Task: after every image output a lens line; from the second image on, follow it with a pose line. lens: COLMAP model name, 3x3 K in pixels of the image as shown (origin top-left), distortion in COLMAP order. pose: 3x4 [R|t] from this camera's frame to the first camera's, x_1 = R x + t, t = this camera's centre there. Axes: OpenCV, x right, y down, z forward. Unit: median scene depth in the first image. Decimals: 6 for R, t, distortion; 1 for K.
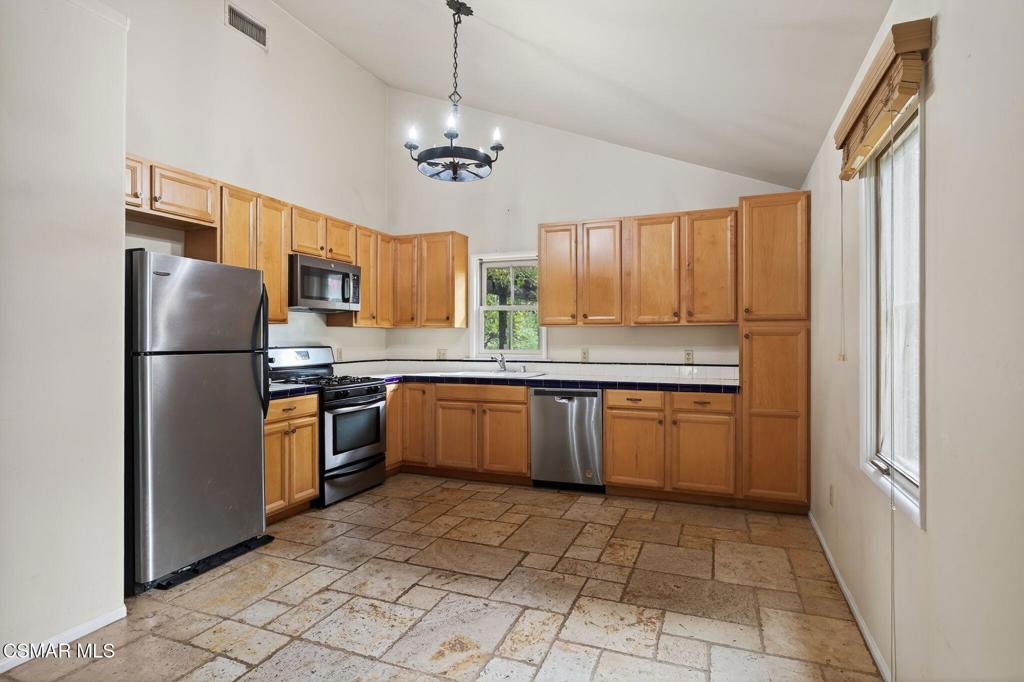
lens RADIAL K [[540.5, 0, 512.7], [0, 540.5, 340.7], [0, 0, 1]] dist [0.004598, 0.000213]
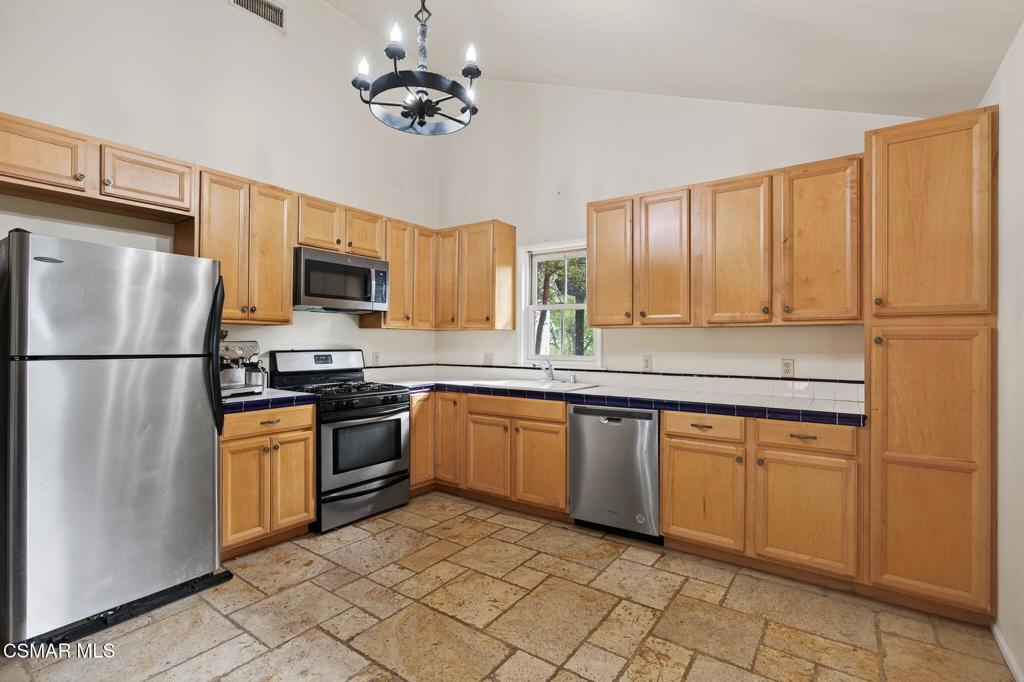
lens RADIAL K [[491.3, 0, 503.5], [0, 491.3, 340.7], [0, 0, 1]] dist [-0.010459, 0.006033]
pose [[0.970207, 0.004523, -0.242237, 0.130155], [-0.006118, 0.999964, -0.005832, -0.001869], [0.242202, 0.007140, 0.970200, 0.301256]]
